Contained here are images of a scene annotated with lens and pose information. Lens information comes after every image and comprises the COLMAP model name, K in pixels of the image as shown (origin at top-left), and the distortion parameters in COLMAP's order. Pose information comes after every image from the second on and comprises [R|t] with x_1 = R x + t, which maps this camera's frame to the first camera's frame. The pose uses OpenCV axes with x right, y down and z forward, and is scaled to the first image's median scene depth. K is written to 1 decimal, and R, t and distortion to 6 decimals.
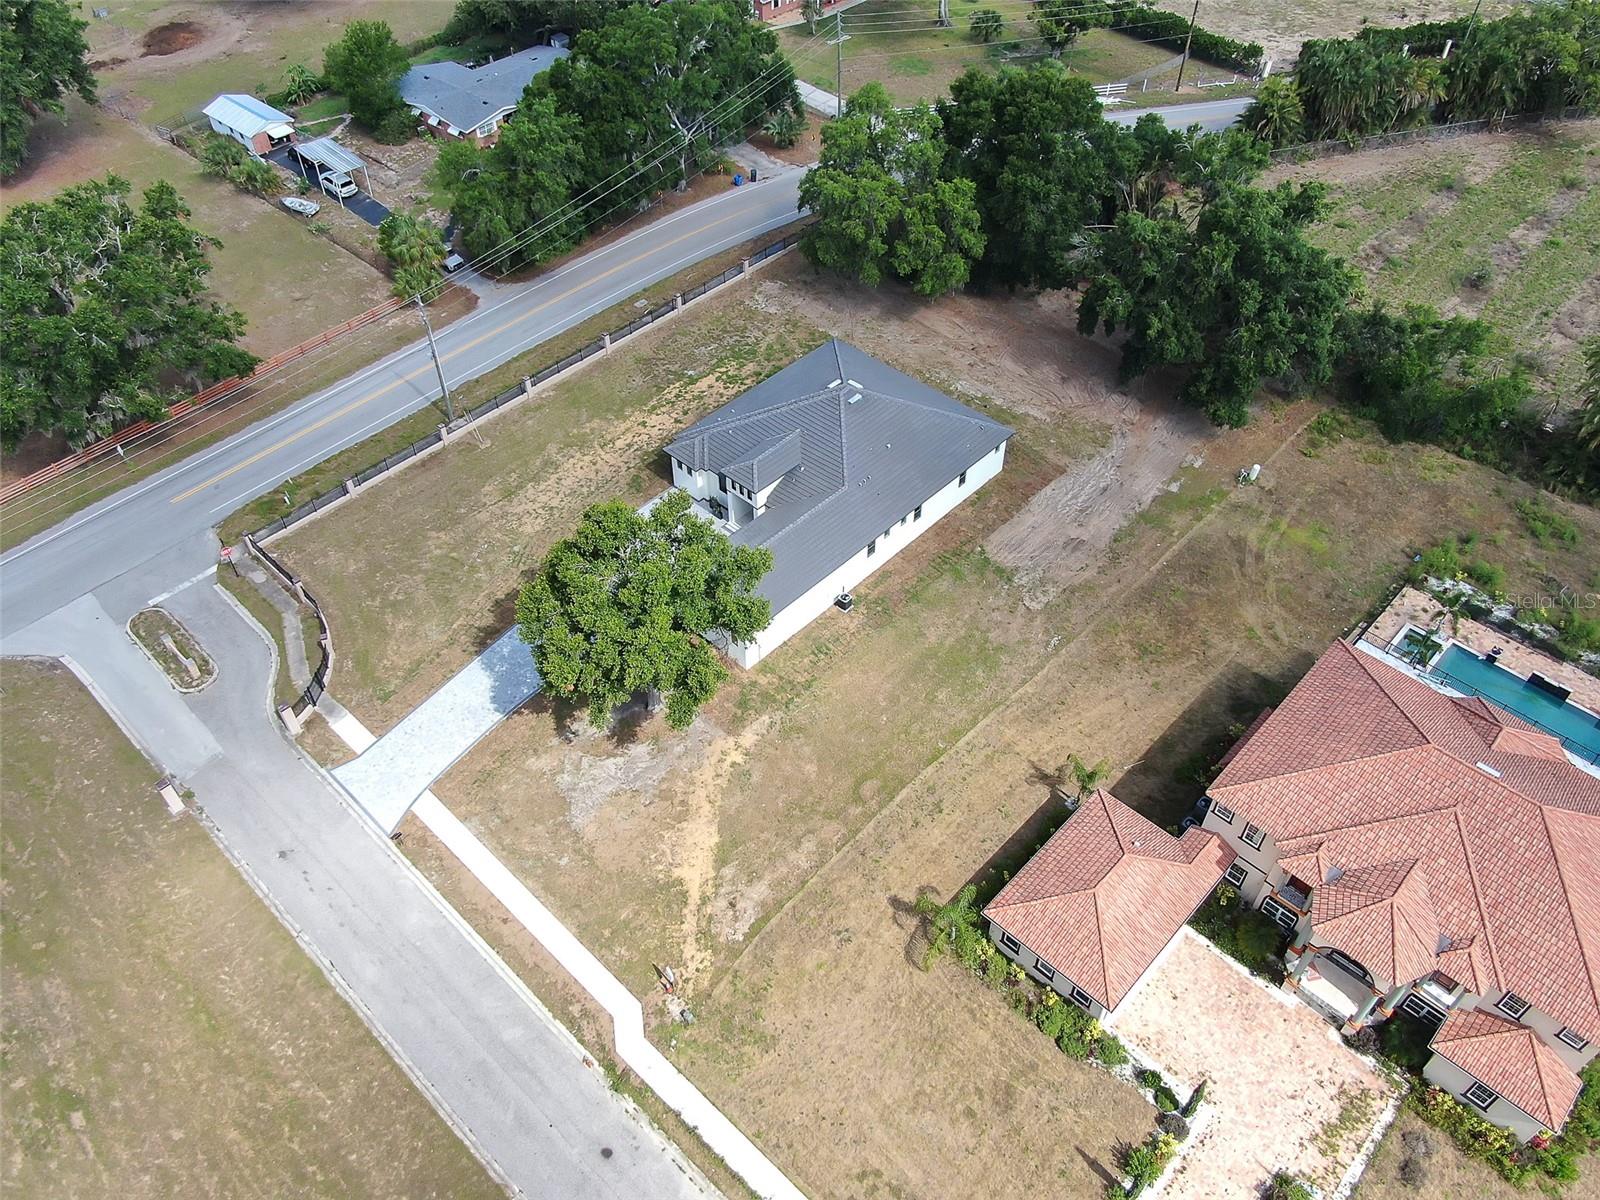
lens RADIAL K [[1205.1, 0, 800.7], [0, 1205.1, 598.1], [0, 0, 1]] dist [-0.017929, 0.010231]
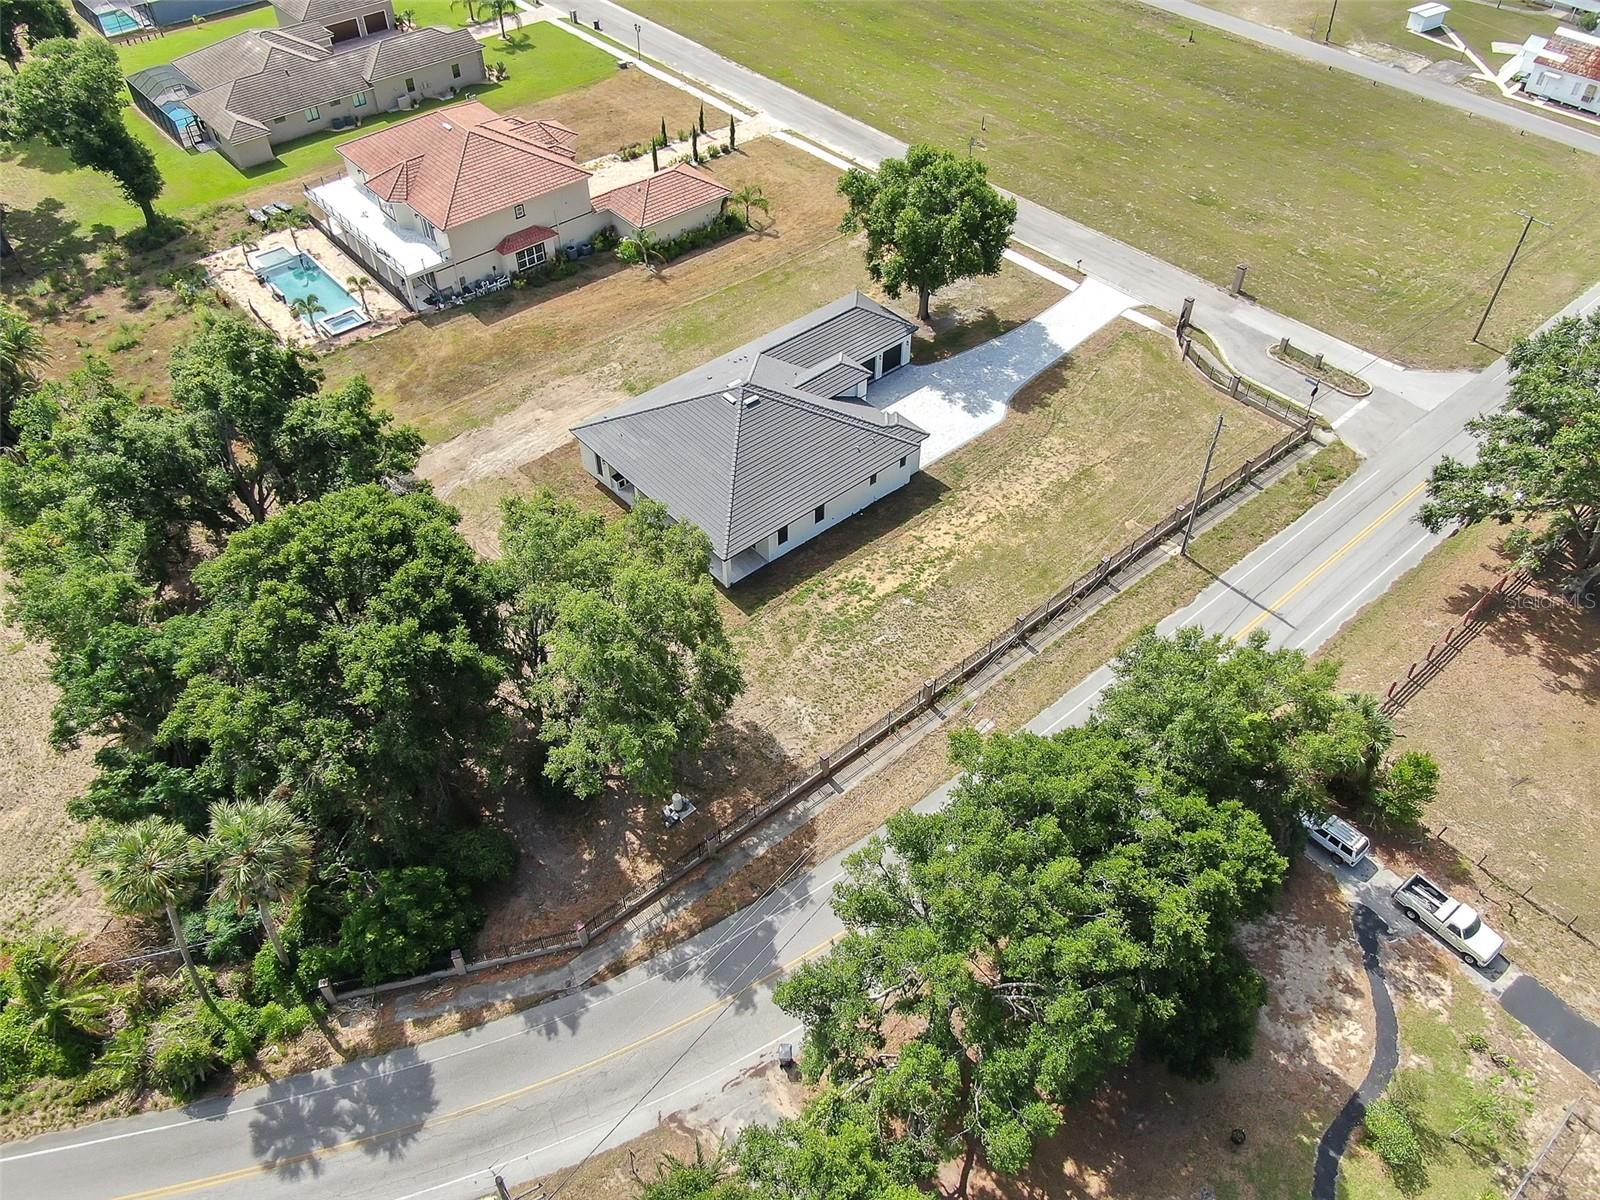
lens RADIAL K [[1205.1, 0, 800.3], [0, 1205.1, 599.4], [0, 0, 1]] dist [-0.017929, 0.010231]
pose [[-0.994817, -0.067498, 0.076045, -0.107972], [0.077911, -0.025447, 0.996636, -1.297172], [-0.065336, 0.997395, 0.030574, 1.290688]]
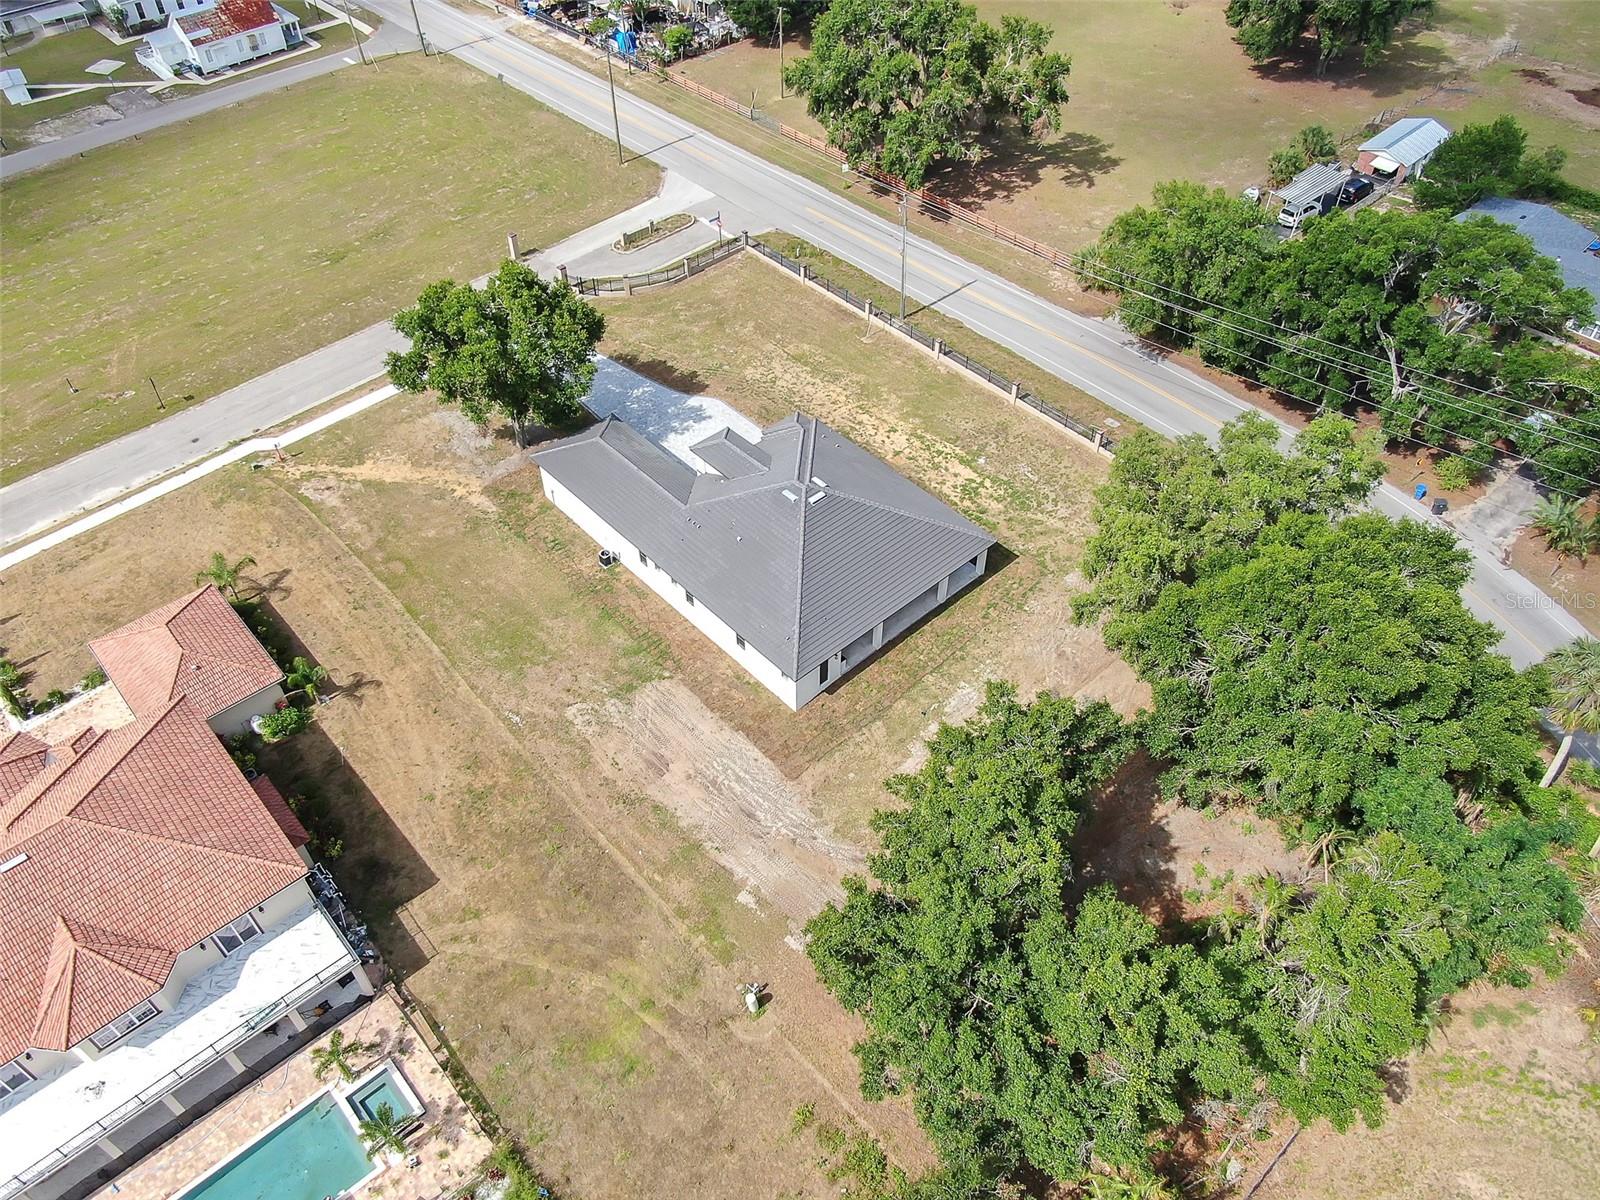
lens RADIAL K [[1205.1, 0, 799.6], [0, 1205.1, 599.3], [0, 0, 1]] dist [-0.017929, 0.010231]
pose [[-0.078917, 0.720163, -0.689302, 0.812447], [-0.711534, 0.443598, 0.544921, -0.706679], [0.698205, 0.533466, 0.477413, 0.697774]]
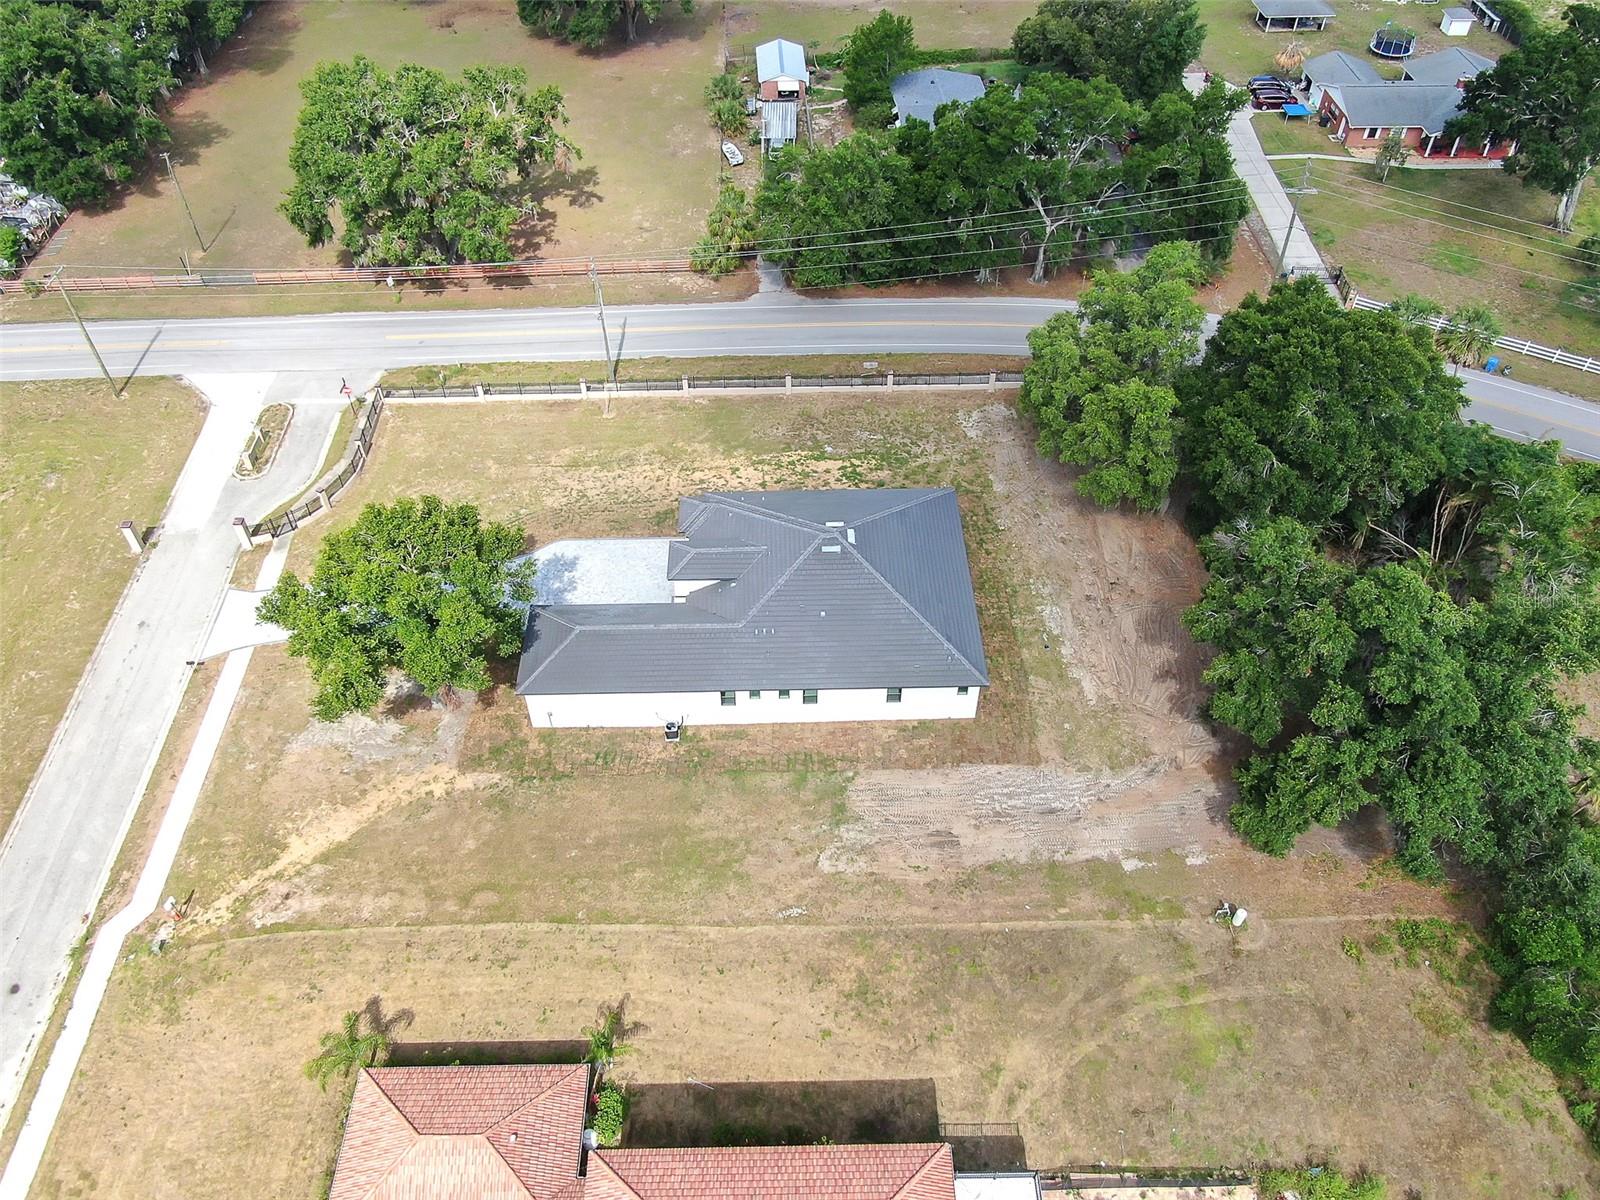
lens RADIAL K [[1205.1, 0, 800.8], [0, 1205.1, 600.6], [0, 0, 1]] dist [-0.017929, 0.010231]
pose [[0.703752, 0.513024, -0.491467, 0.539876], [-0.510912, 0.846148, 0.151666, -0.287972], [0.493662, 0.144361, 0.857588, 0.277859]]
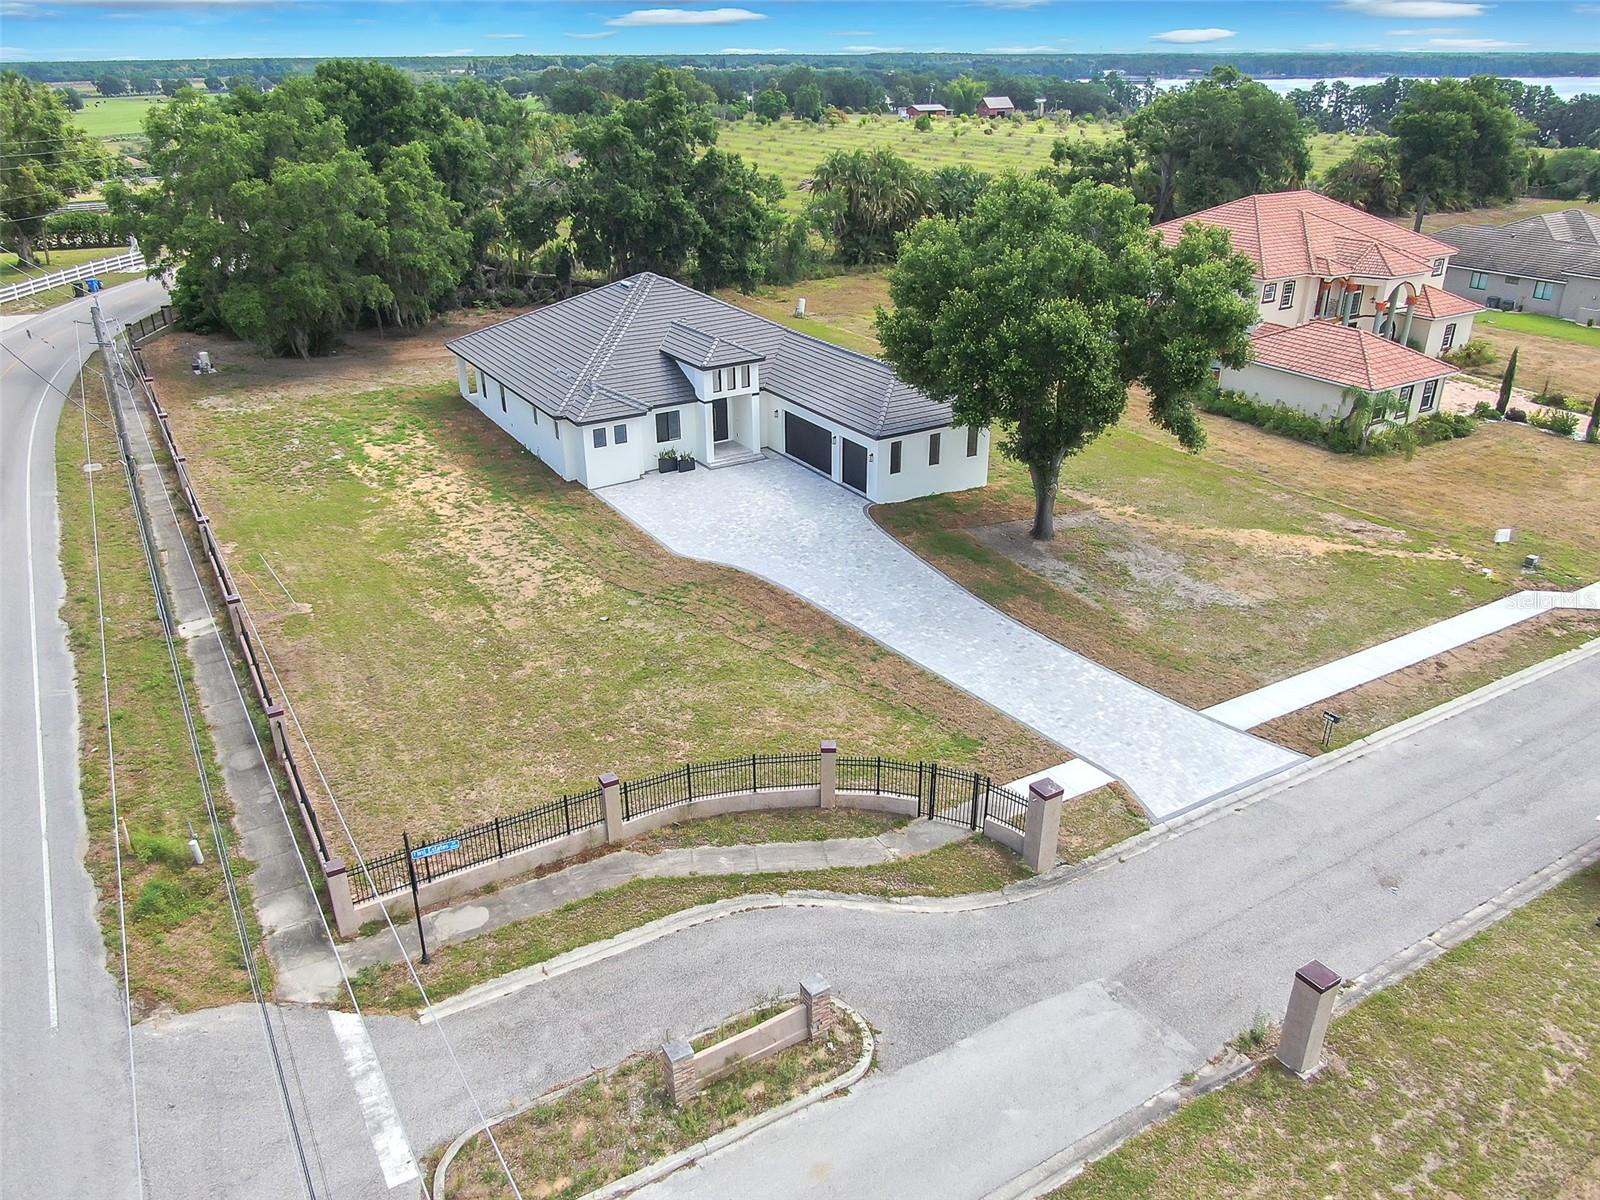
lens RADIAL K [[1153.9, 0, 799.2], [0, 1153.9, 600.5], [0, 0, 1]] dist [-0.020343, 0.012272]
pose [[0.258984, -0.413473, 0.872907, -0.748624], [0.694766, 0.707568, 0.129025, -0.064517], [-0.670990, 0.573050, 0.470516, 0.806399]]
